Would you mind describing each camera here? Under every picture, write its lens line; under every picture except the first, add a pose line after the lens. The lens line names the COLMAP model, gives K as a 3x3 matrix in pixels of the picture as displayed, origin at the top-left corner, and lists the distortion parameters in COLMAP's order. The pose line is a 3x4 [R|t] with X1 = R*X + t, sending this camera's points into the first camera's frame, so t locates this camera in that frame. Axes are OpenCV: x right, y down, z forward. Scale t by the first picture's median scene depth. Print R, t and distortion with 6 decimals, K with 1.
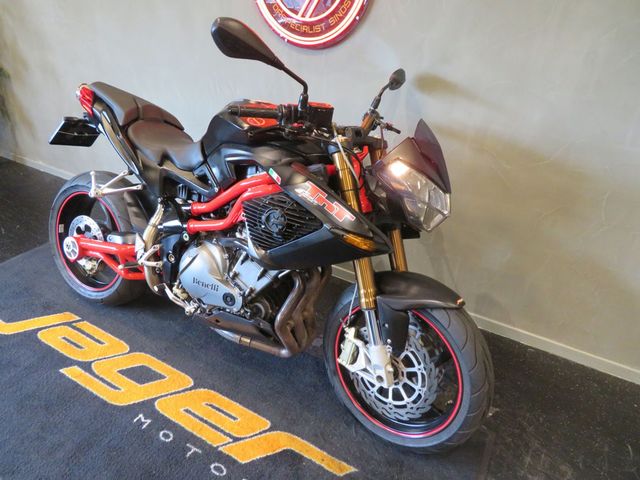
lens RADIAL K [[469.3, 0, 320.0], [0, 469.3, 240.0], [0, 0, 1]] dist [-0.000956, -0.005080]
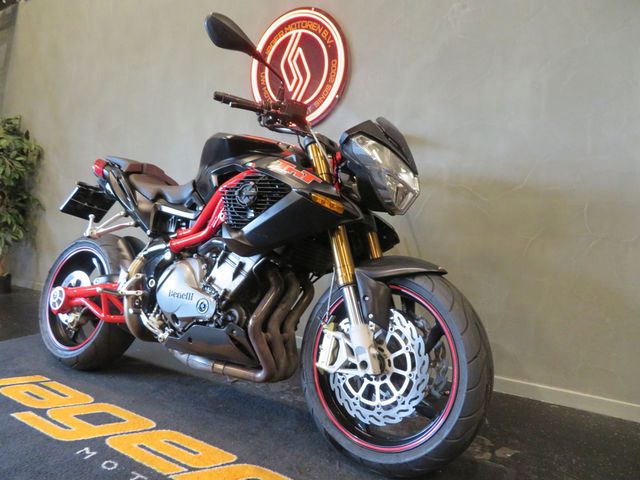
lens RADIAL K [[450.1, 0, 317.1], [0, 450.1, 256.5], [0, 0, 1]] dist [-0.008976, -0.002647]
pose [[0.999163, -0.018796, -0.036339, 0.069930], [0.001763, 0.907181, -0.420738, 0.414236], [0.040874, 0.420322, 0.906454, 0.147859]]
